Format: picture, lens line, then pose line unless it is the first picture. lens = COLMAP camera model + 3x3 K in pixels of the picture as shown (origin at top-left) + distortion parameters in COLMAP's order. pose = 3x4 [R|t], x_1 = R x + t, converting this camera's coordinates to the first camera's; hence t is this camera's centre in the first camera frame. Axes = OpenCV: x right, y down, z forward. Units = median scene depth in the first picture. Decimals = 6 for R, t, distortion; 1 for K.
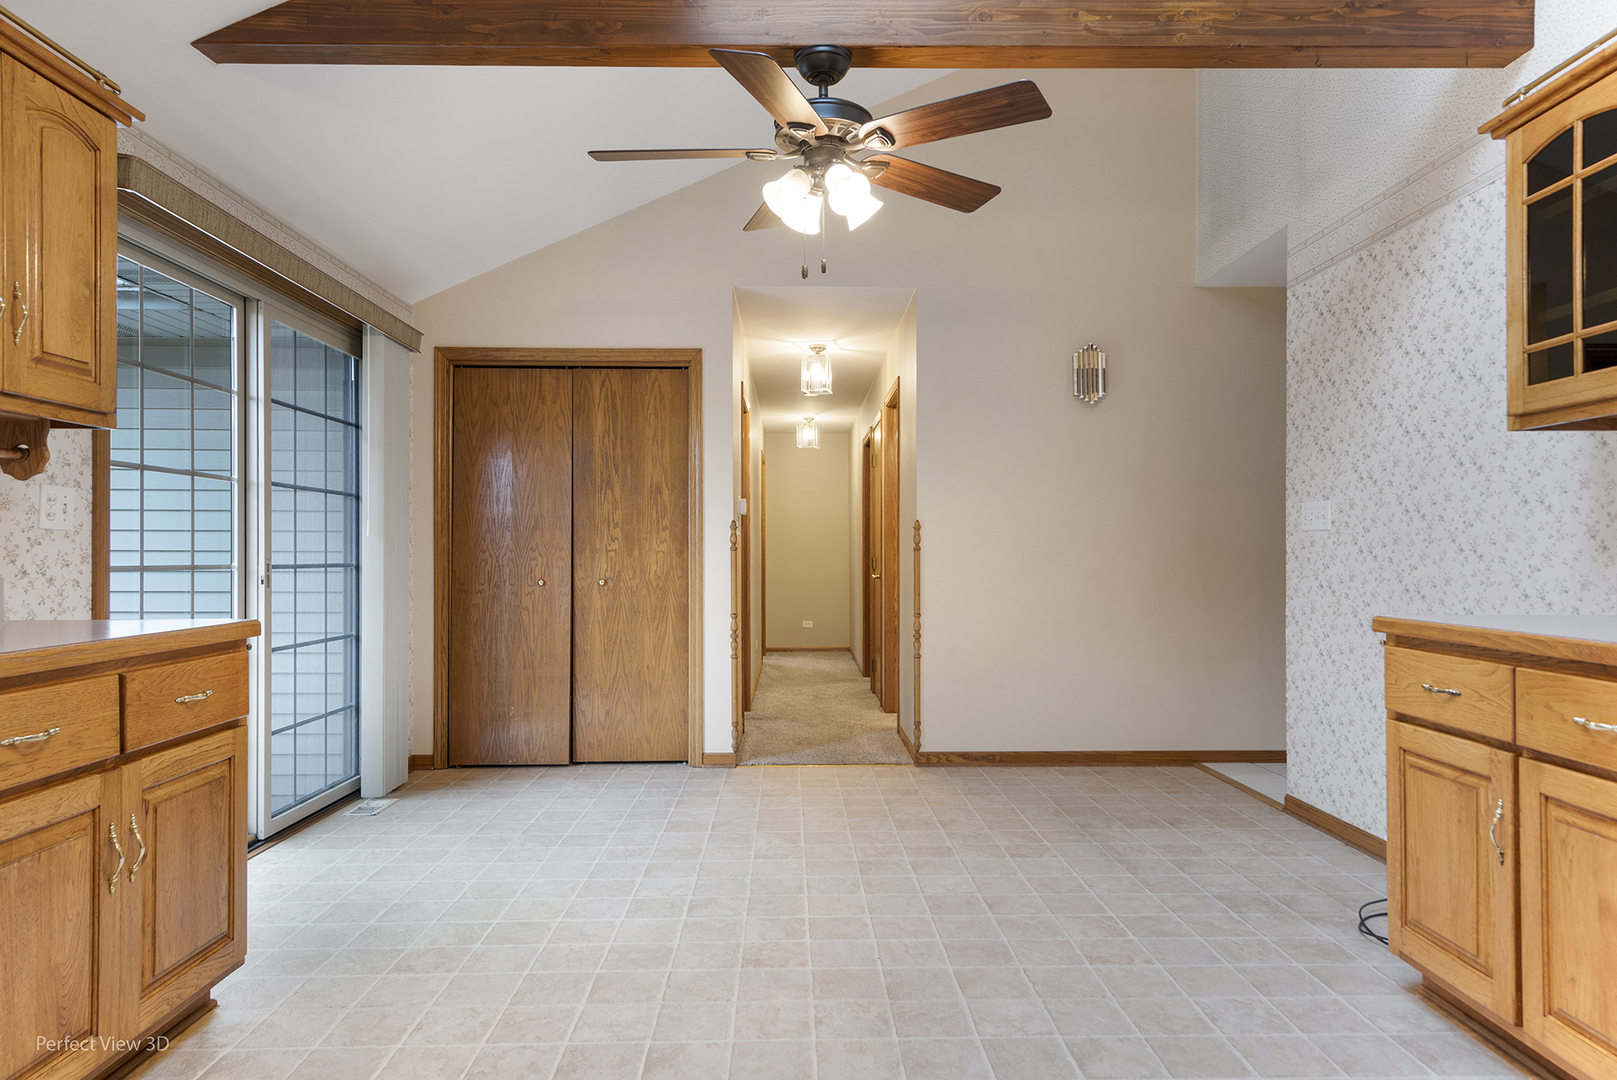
lens RADIAL K [[1008.1, 0, 808.5], [0, 1008.1, 540.0], [0, 0, 1]] dist [0.000331, -0.000555]
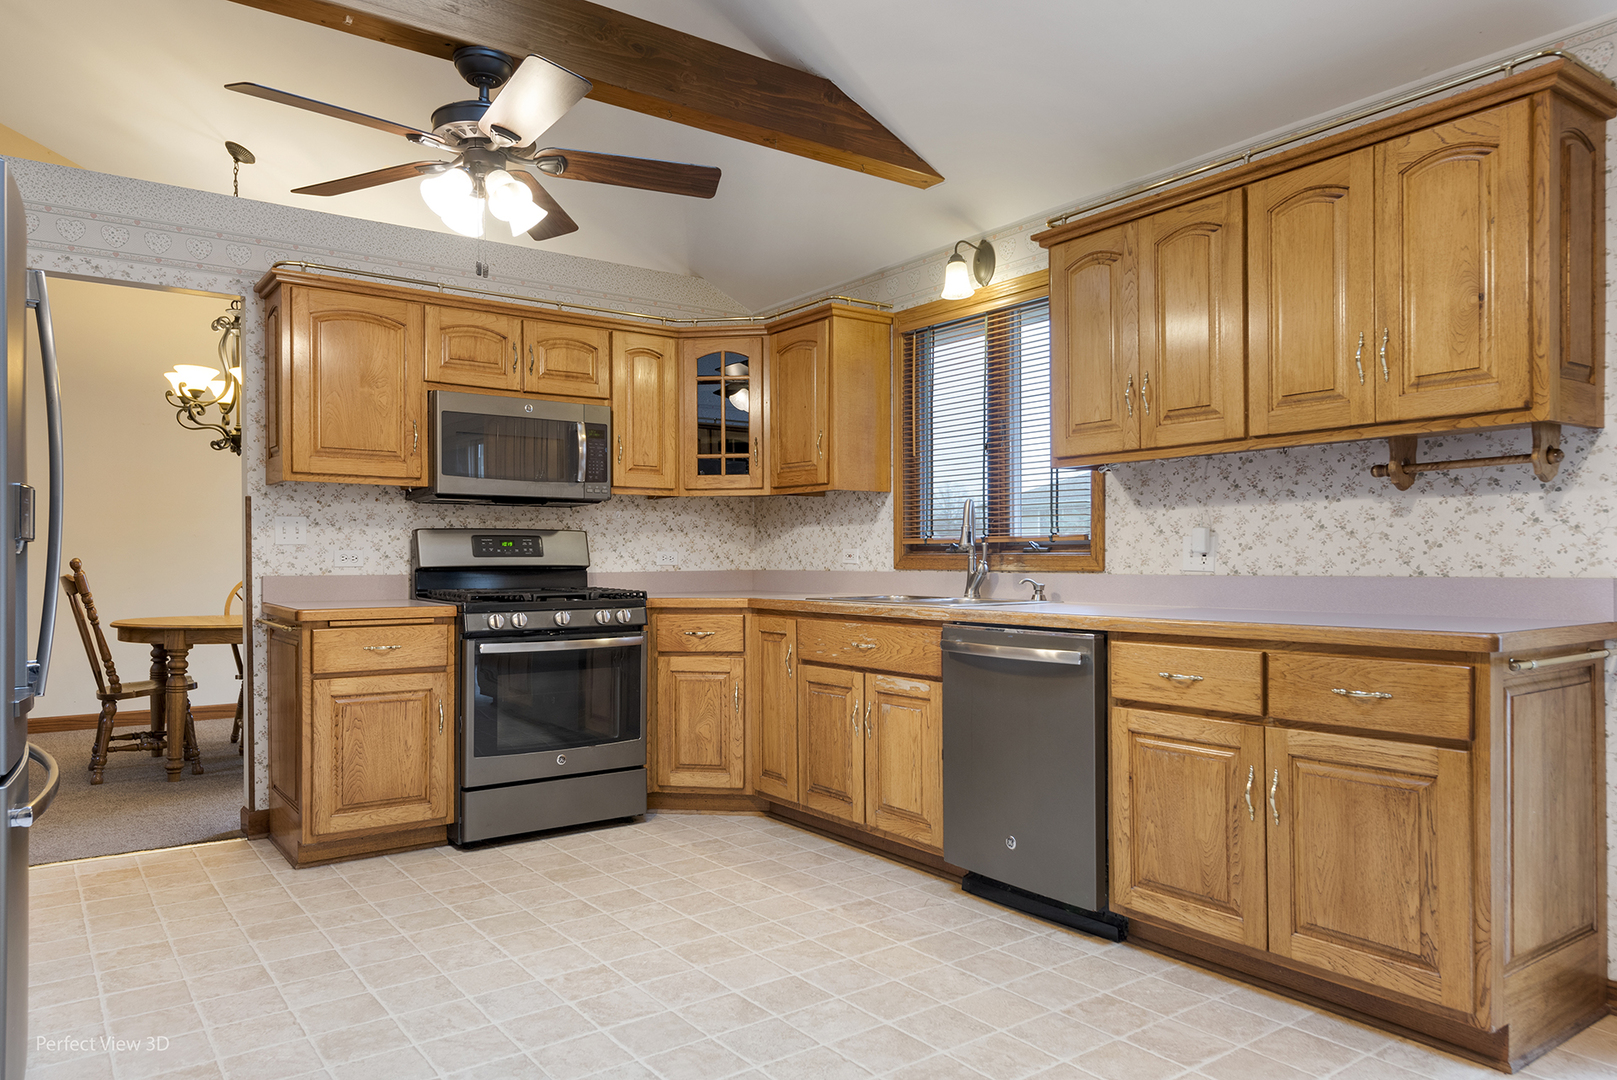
lens RADIAL K [[1099.1, 0, 837.0], [0, 1099.1, 544.7], [0, 0, 1]] dist [0.003646, 0.000931]
pose [[-0.811137, 0.000755, -0.584855, 0.477016], [0.016003, 0.999653, -0.020904, 0.016969], [0.584637, -0.026315, -0.810868, 1.567423]]
